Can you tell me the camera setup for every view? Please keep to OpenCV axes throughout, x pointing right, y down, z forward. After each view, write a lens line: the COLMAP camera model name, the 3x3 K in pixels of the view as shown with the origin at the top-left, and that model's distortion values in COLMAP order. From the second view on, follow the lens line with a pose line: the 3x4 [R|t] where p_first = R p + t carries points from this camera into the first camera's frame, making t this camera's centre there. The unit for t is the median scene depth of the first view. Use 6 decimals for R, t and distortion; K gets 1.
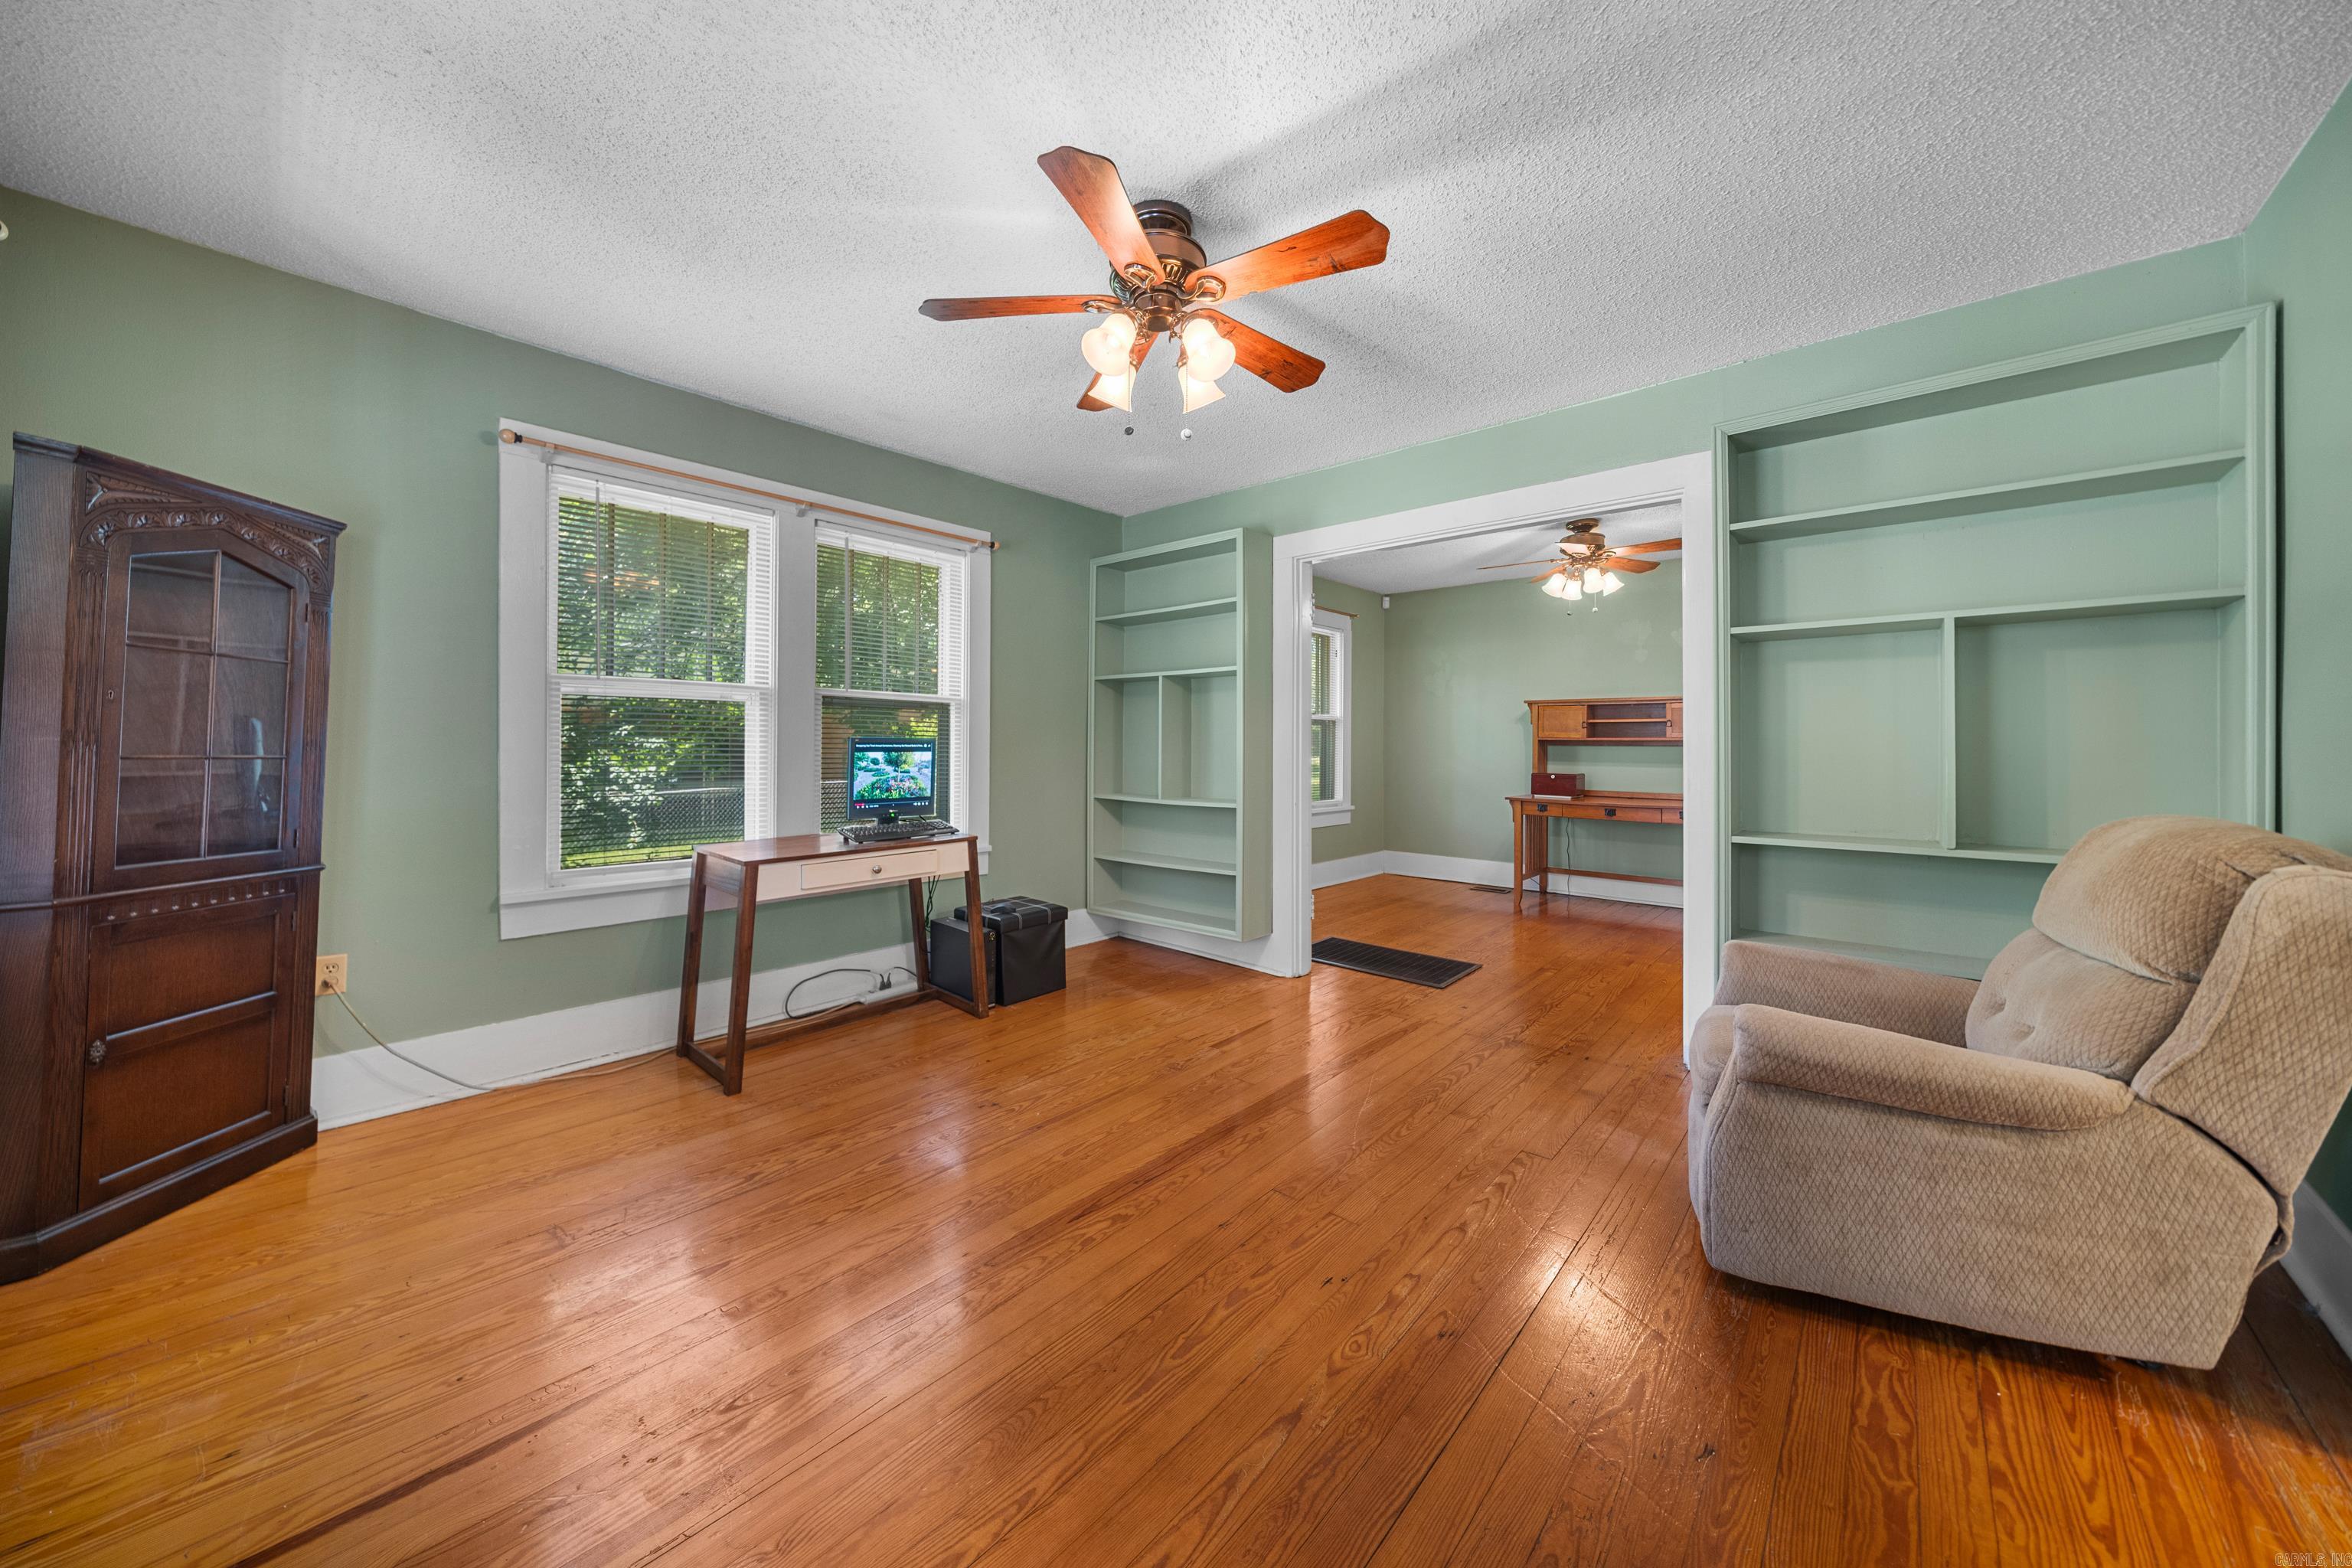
lens RADIAL K [[818.6, 0, 1182.4], [0, 818.6, 741.3], [0, 0, 1]] dist [-0.005452, 0.000114]
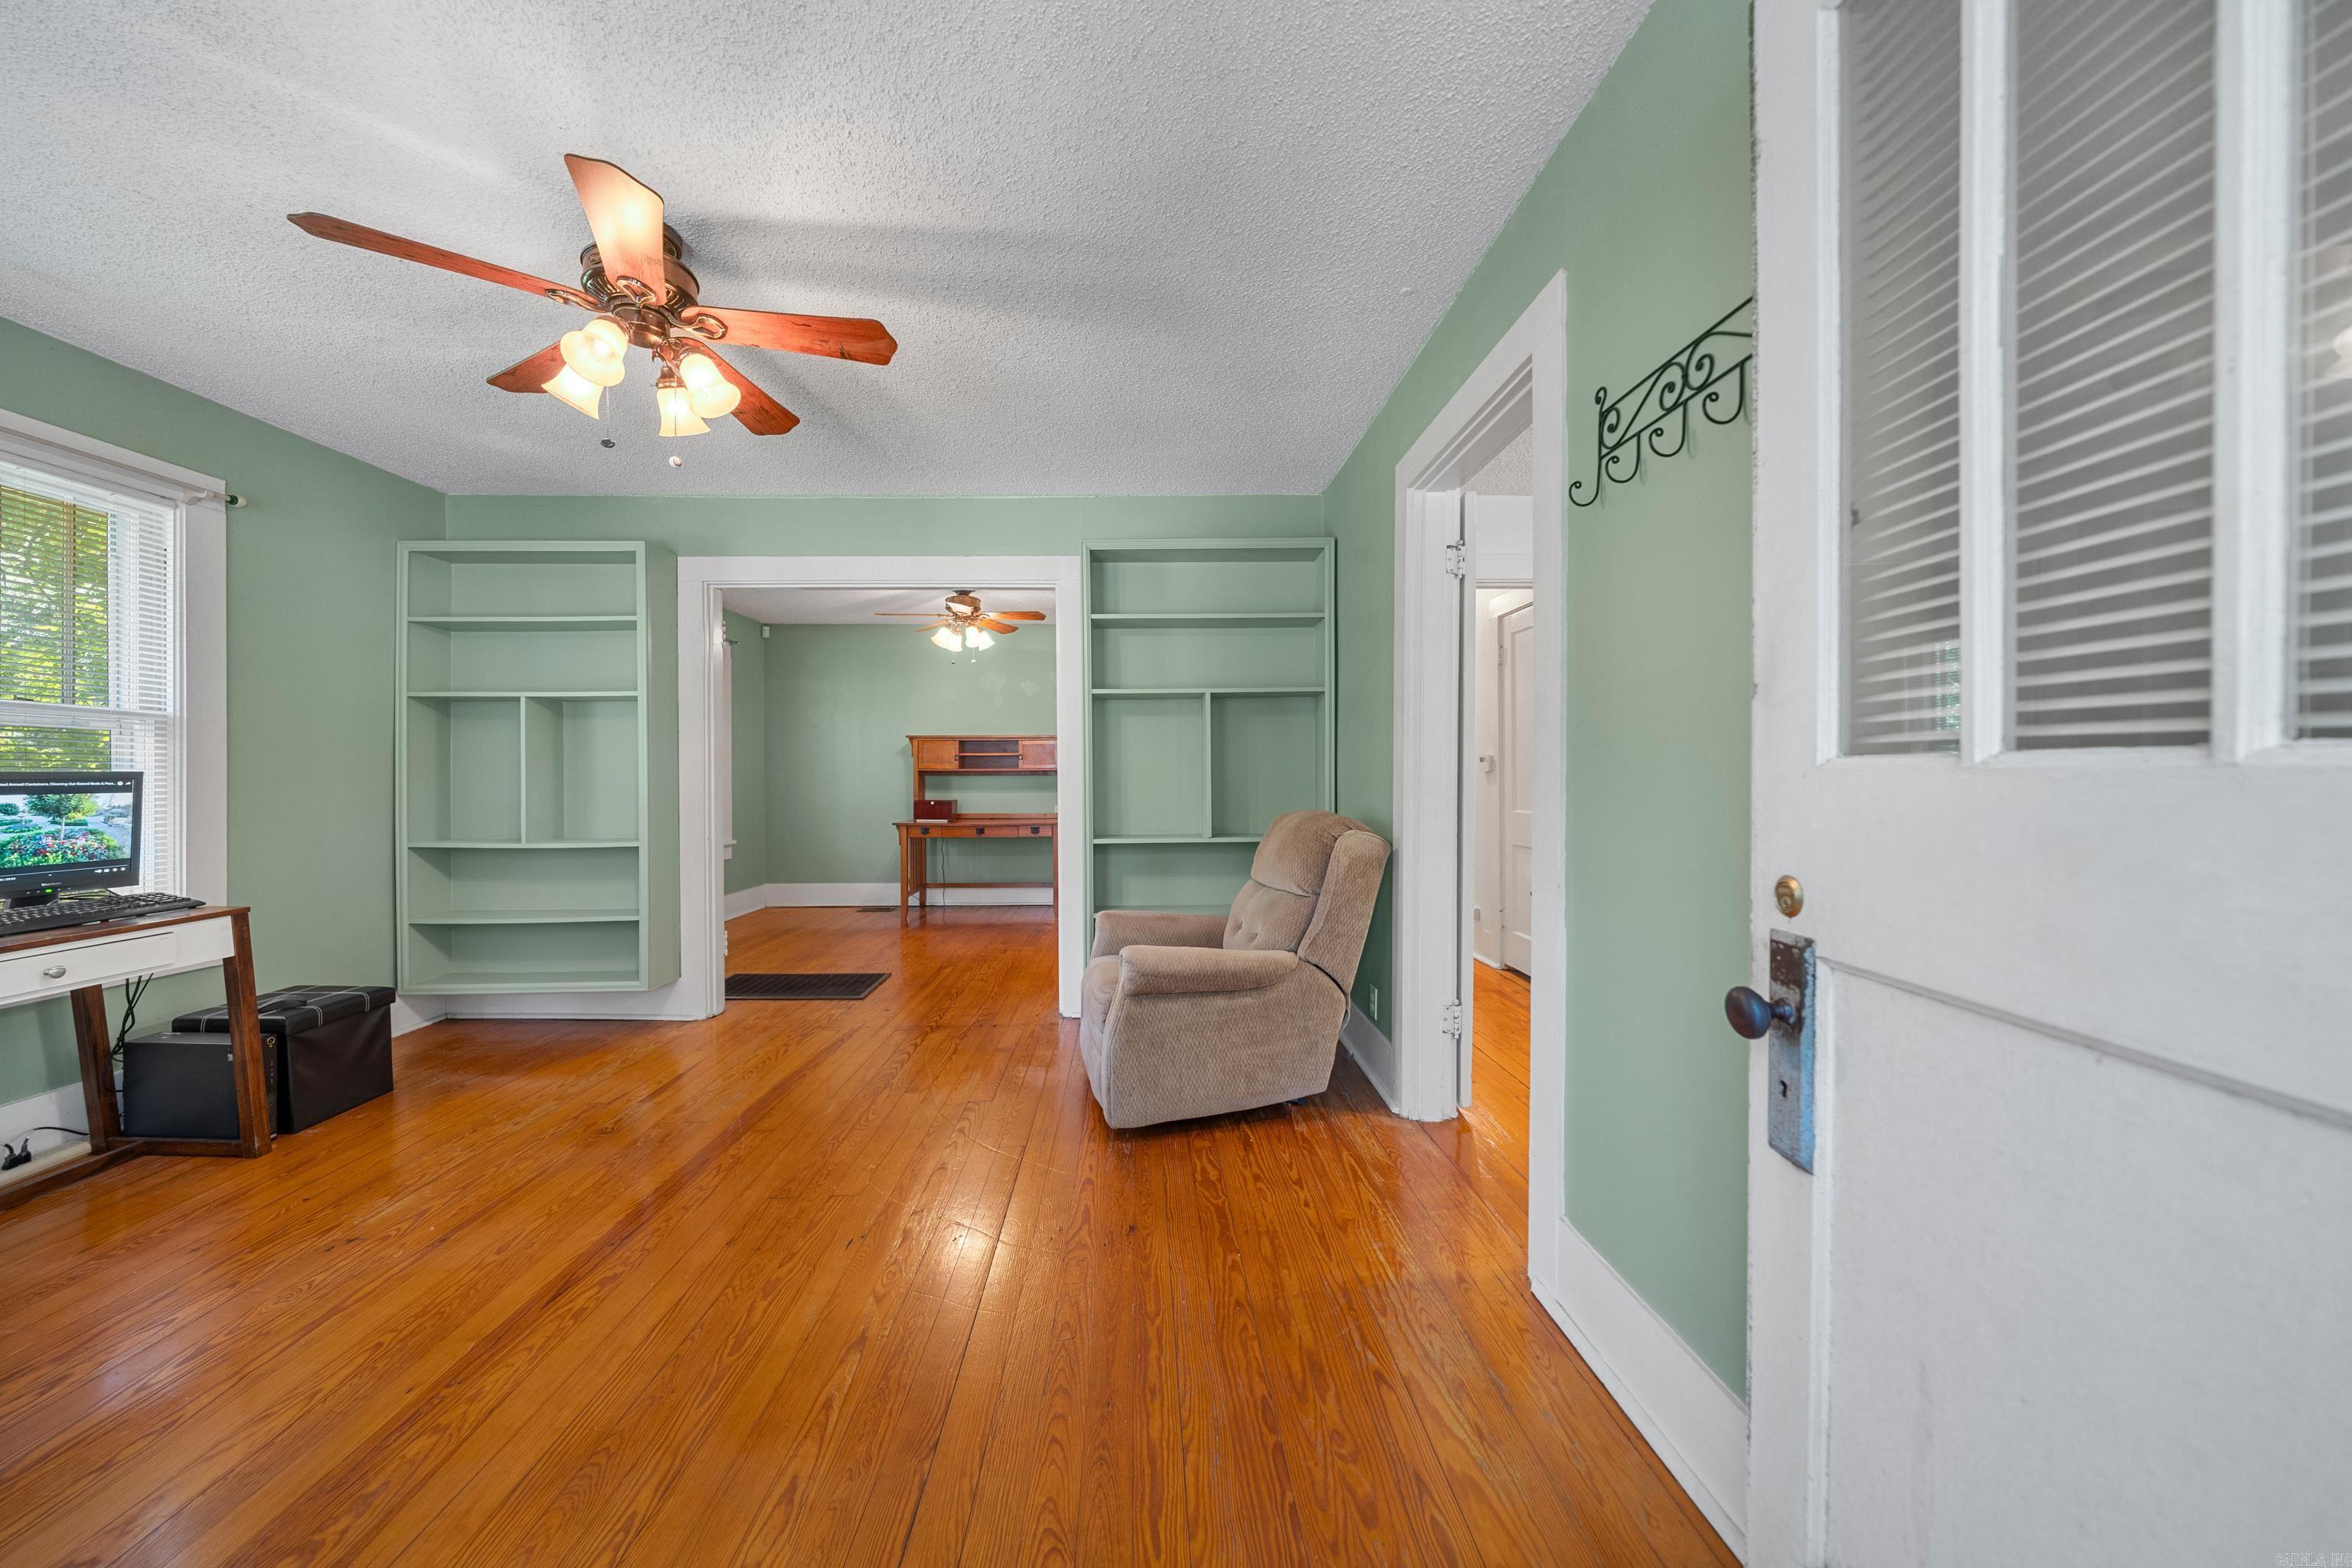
lens RADIAL K [[810.3, 0, 1146.2], [0, 810.3, 779.7], [0, 0, 1]] dist [-0.000157, 0.000056]
pose [[0.743282, -0.012324, 0.668865, -0.136346], [0.006322, 0.999915, 0.011399, -0.000089], [-0.668949, -0.004244, 0.743296, -0.062755]]
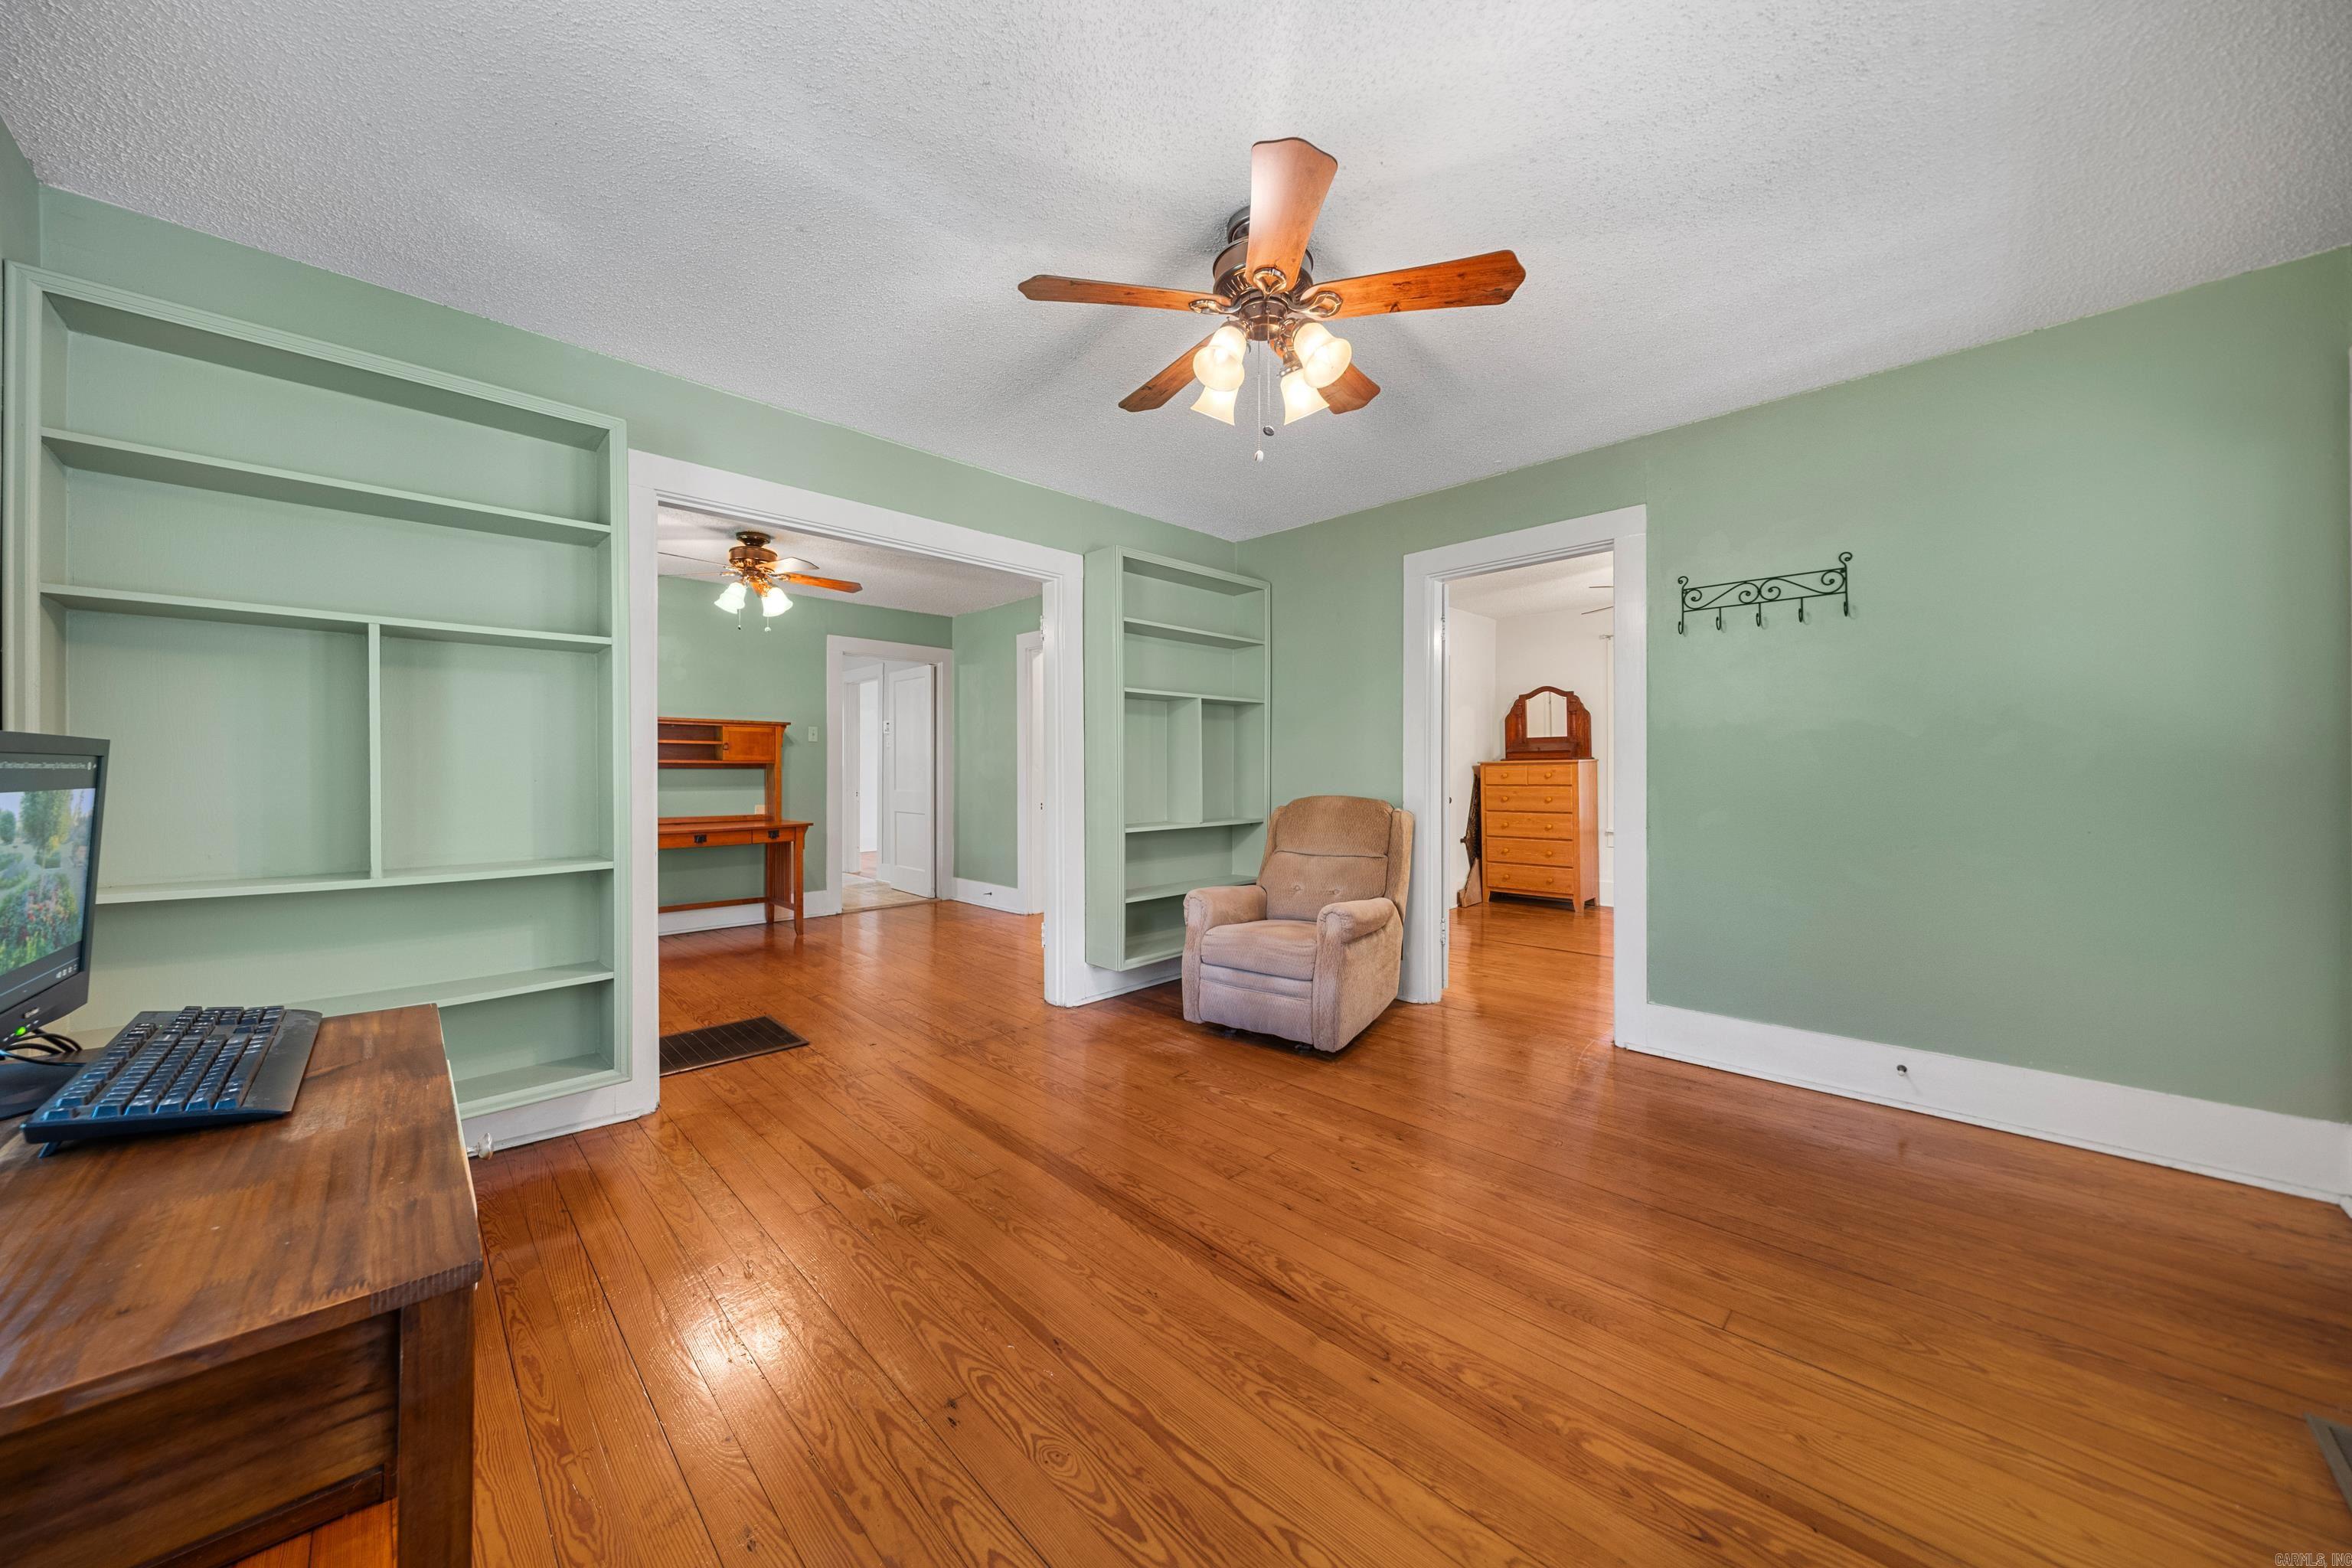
lens RADIAL K [[807.3, 0, 1179.4], [0, 807.3, 762.9], [0, 0, 1]] dist [-0.007510, -0.000025]
pose [[0.065866, 0.006088, 0.997810, -0.590425], [-0.002153, 0.999980, -0.005959, 0.005358], [-0.997826, -0.001755, 0.065878, 0.617623]]
